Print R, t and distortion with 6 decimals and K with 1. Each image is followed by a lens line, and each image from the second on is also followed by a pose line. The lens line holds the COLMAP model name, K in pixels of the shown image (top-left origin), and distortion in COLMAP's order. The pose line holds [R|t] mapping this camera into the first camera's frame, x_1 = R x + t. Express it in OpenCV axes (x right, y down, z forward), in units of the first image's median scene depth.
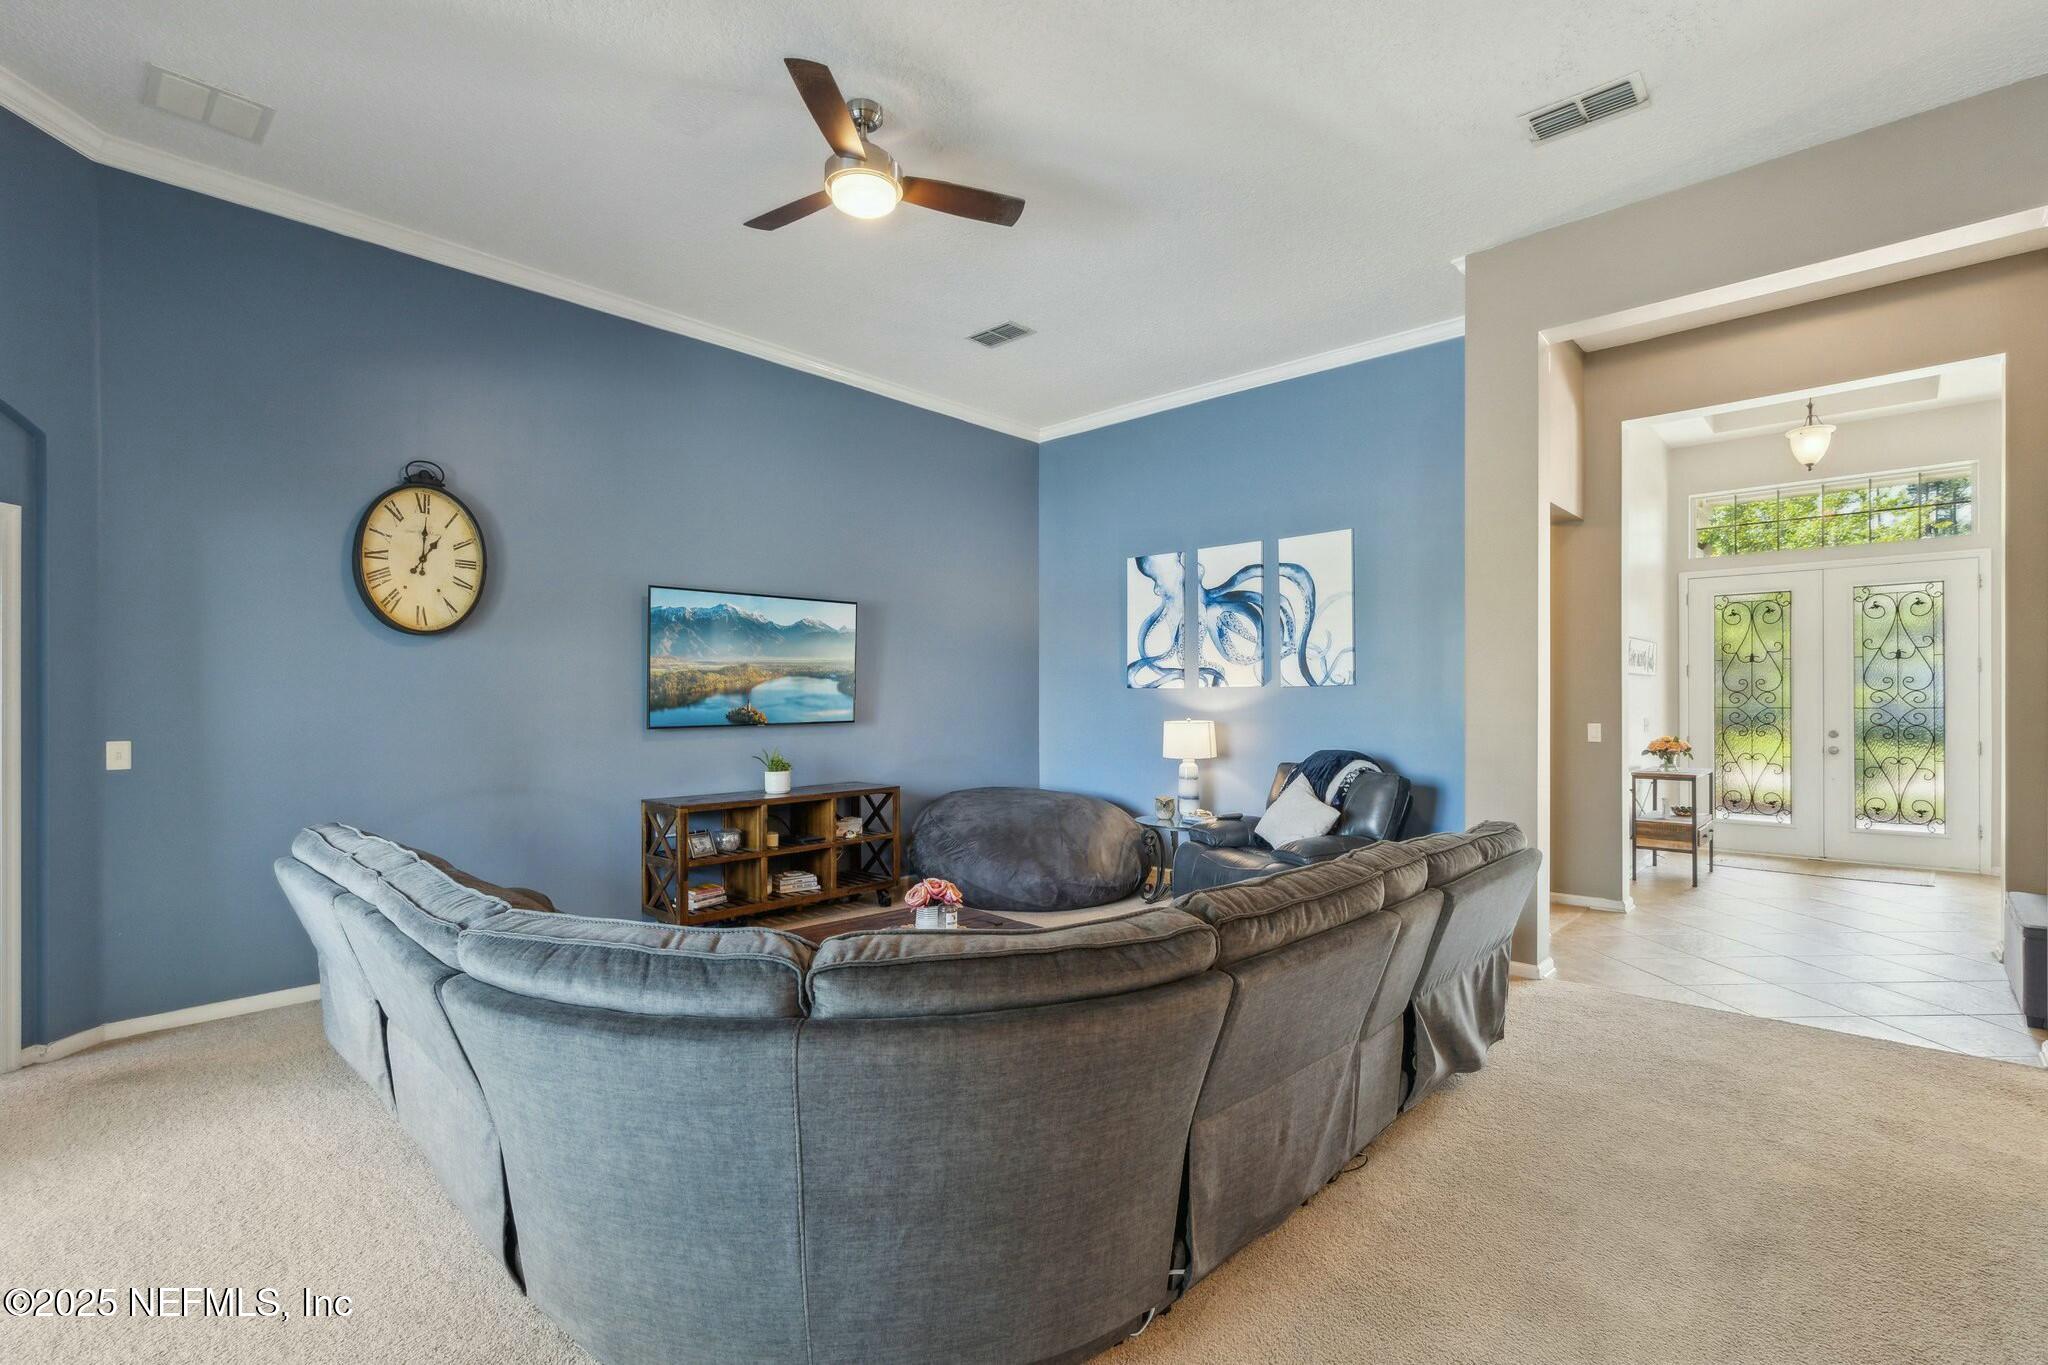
lens RADIAL K [[928.7, 0, 1031.2], [0, 928.7, 695.1], [0, 0, 1]] dist [0.004539, -0.000961]
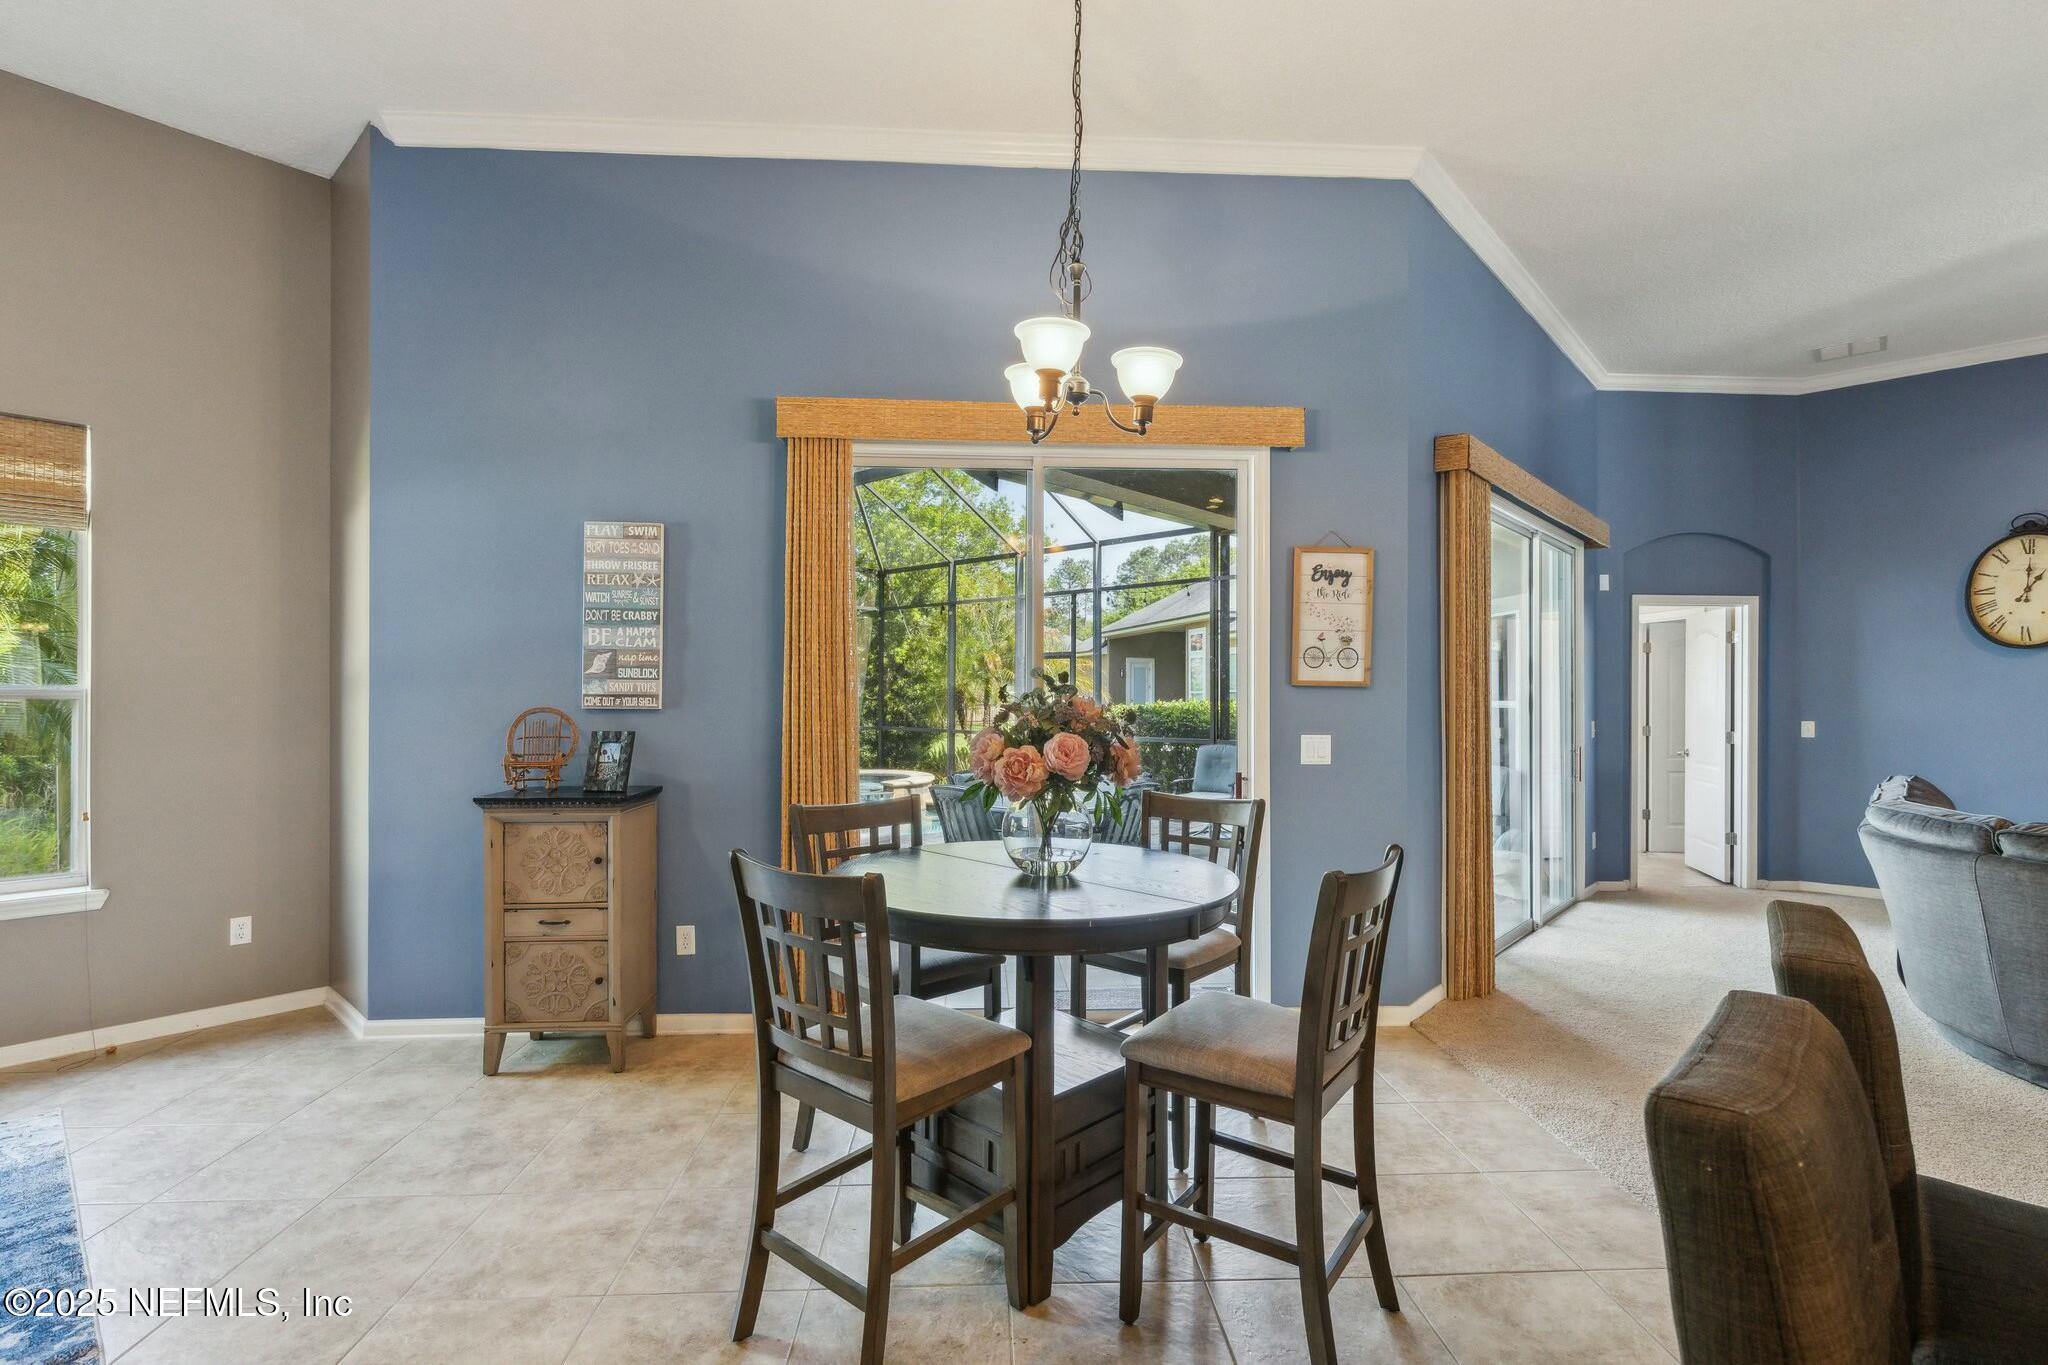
lens RADIAL K [[928.7, 0, 1044.0], [0, 928.7, 695.8], [0, 0, 1]] dist [0.004539, -0.000961]
pose [[0.020301, 0.002437, -0.999791, 0.444786], [0.001079, 0.999996, 0.002459, -0.002531], [0.999793, -0.001129, 0.020298, -0.284472]]
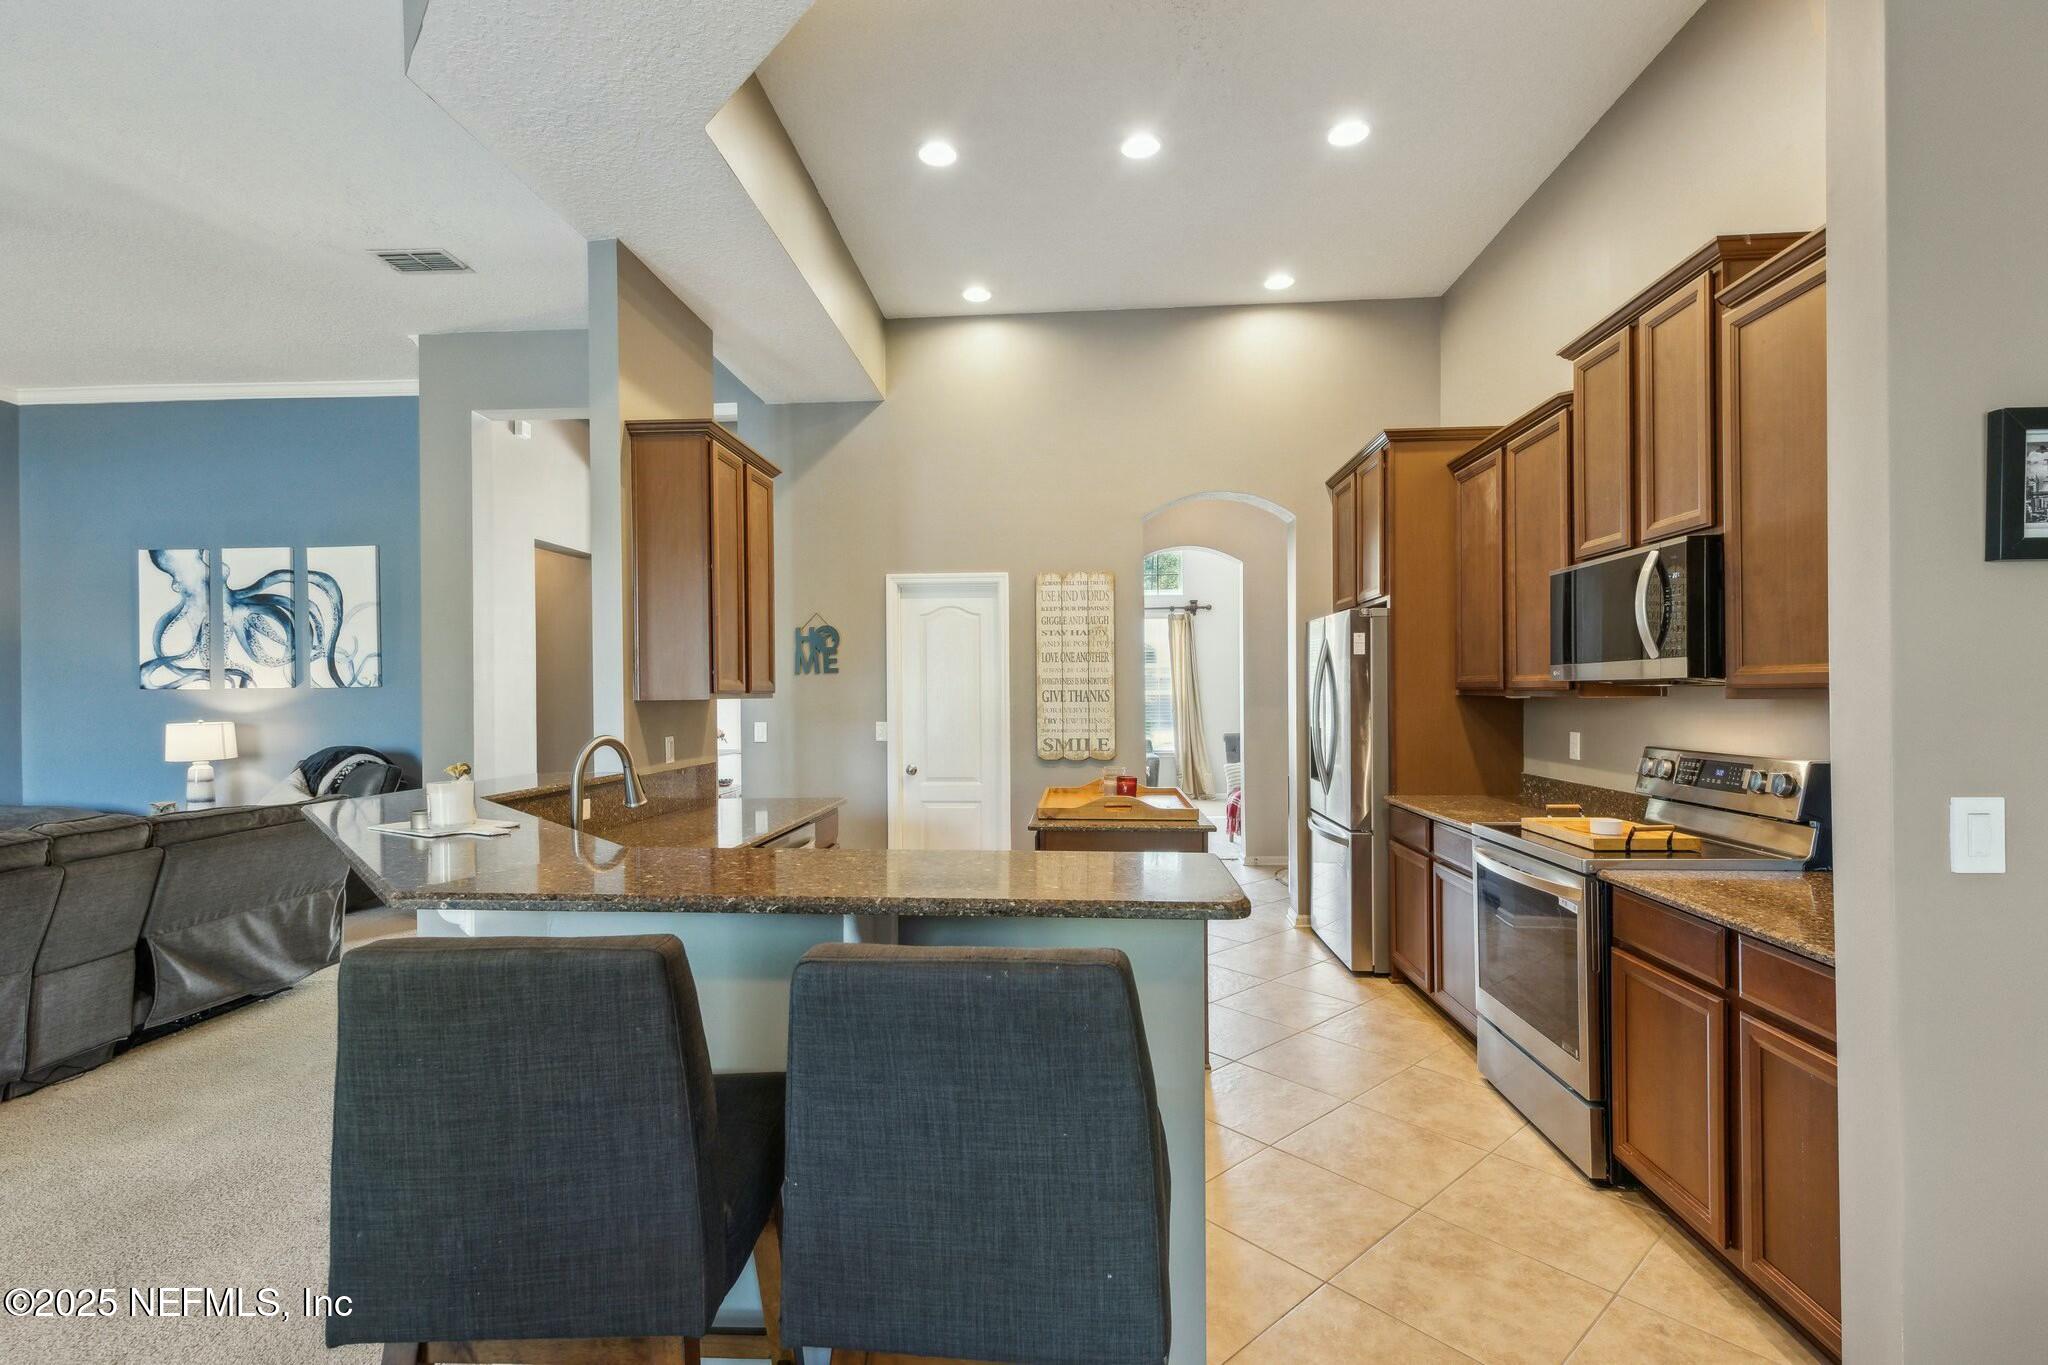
lens RADIAL K [[928.7, 0, 1022.8], [0, 928.7, 696.8], [0, 0, 1]] dist [0.004539, -0.000961]
pose [[0.775646, -0.005674, 0.631142, 0.232433], [0.002502, 0.999979, 0.005915, -0.003352], [-0.631163, -0.003009, 0.775645, -0.333474]]
